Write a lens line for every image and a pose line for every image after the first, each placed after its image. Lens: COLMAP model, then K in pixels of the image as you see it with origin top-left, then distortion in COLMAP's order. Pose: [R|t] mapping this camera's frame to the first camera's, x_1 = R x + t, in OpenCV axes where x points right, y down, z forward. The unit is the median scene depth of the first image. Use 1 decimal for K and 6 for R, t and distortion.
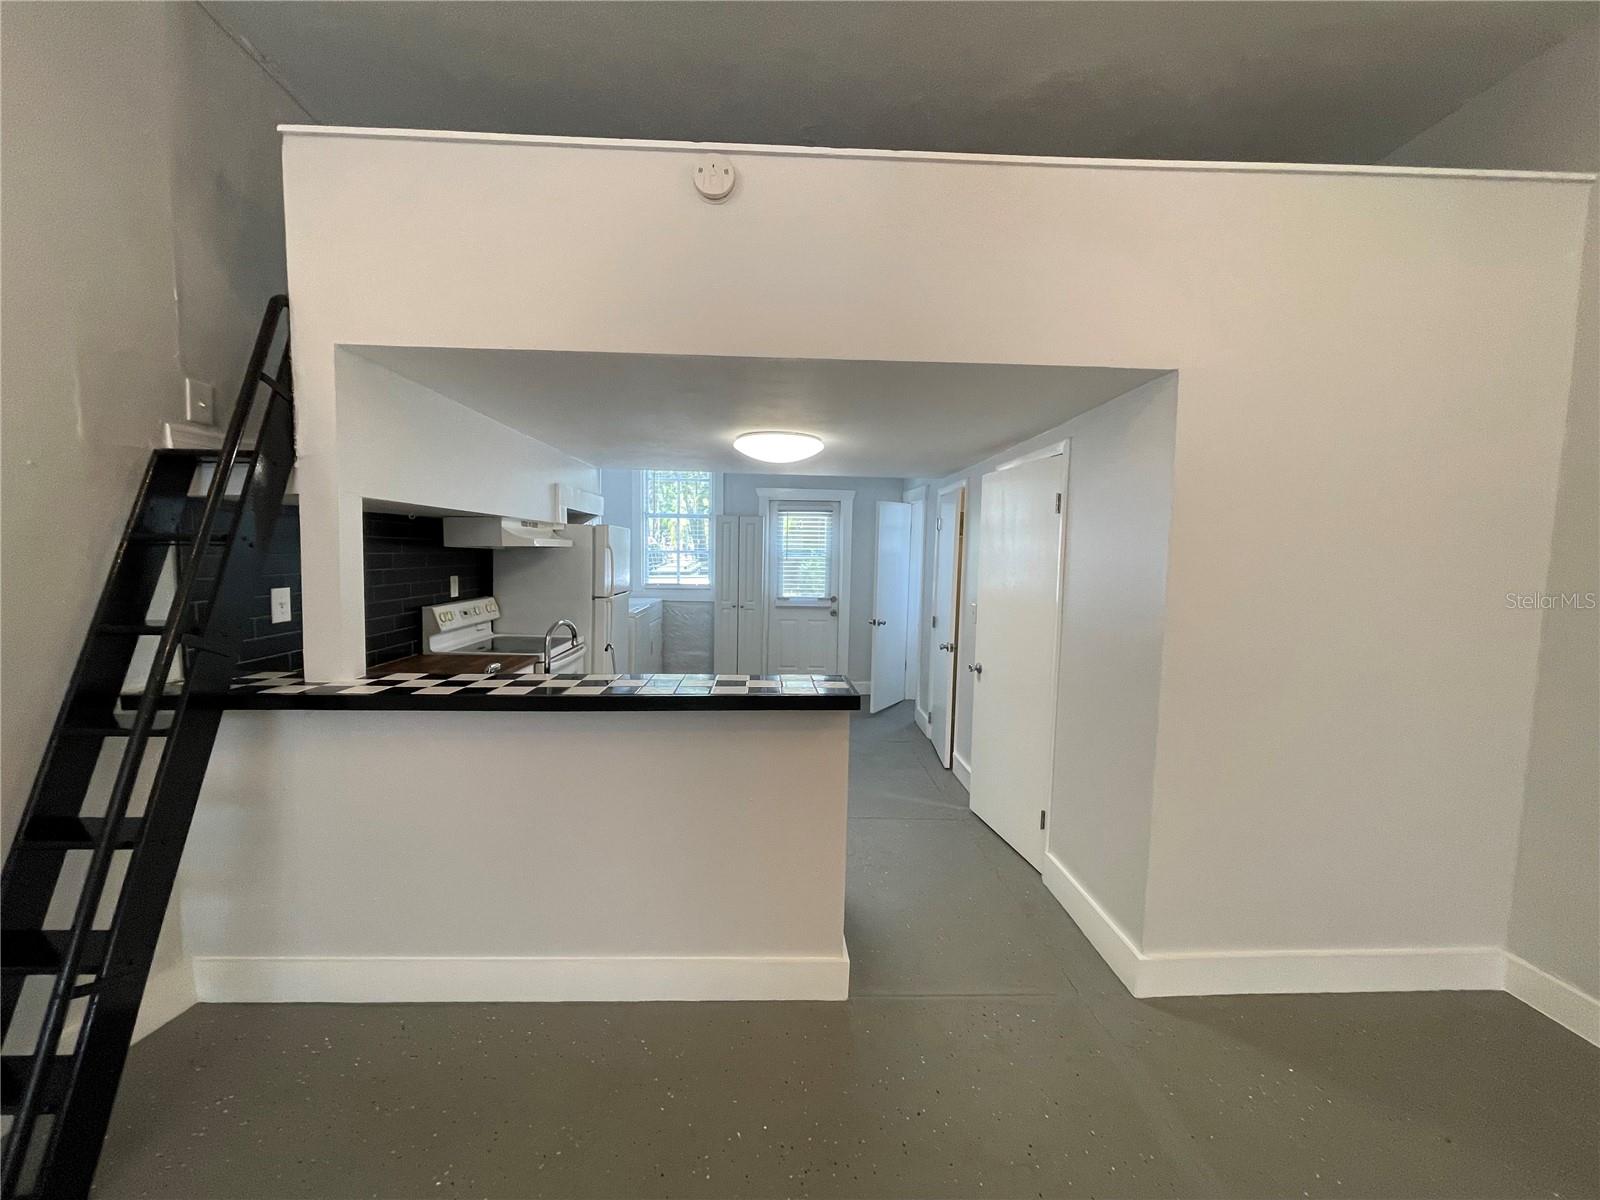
lens RADIAL K [[648.5, 0, 800.0], [0, 648.5, 600.0], [0, 0, 1]] dist [0.000181, 0.000052]
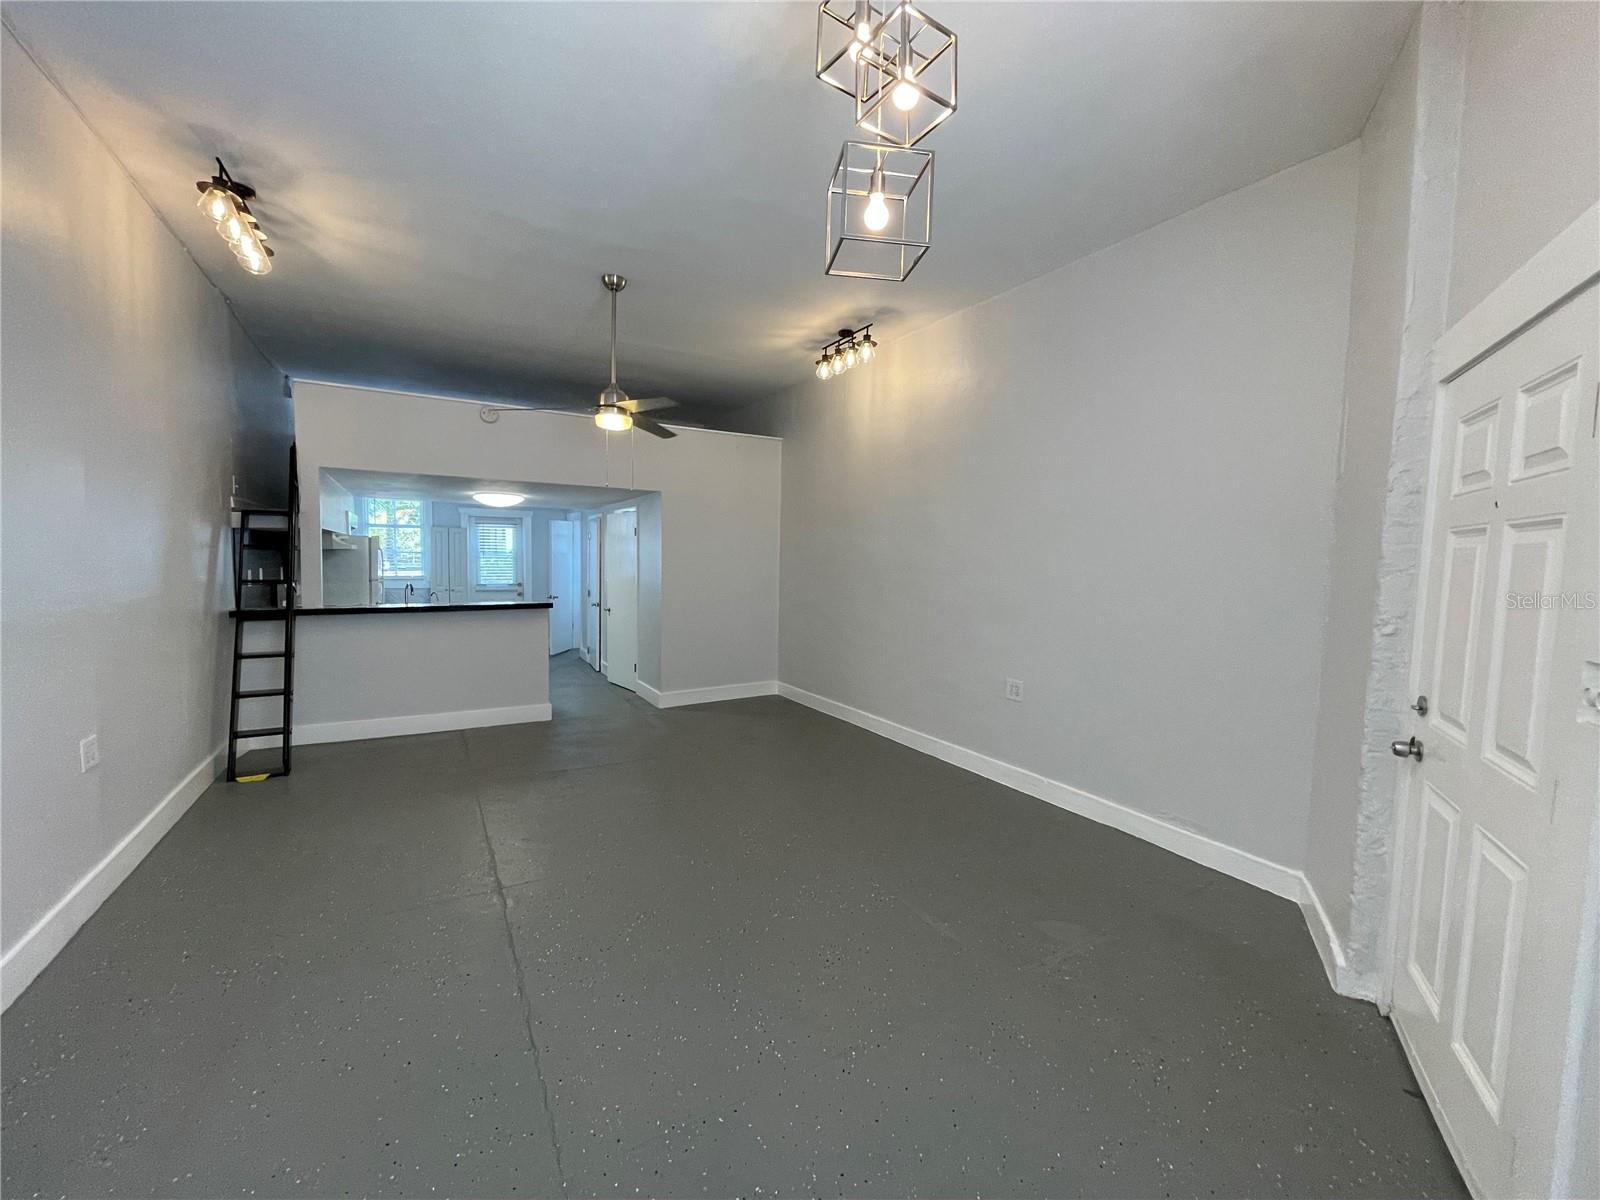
lens RADIAL K [[648.5, 0, 800.0], [0, 648.5, 600.0], [0, 0, 1]] dist [0.000181, 0.000052]
pose [[0.877945, -0.035357, 0.477453, -0.112861], [0.035903, 0.999323, 0.007984, 0.054054], [-0.477413, 0.010132, 0.878621, -0.717925]]
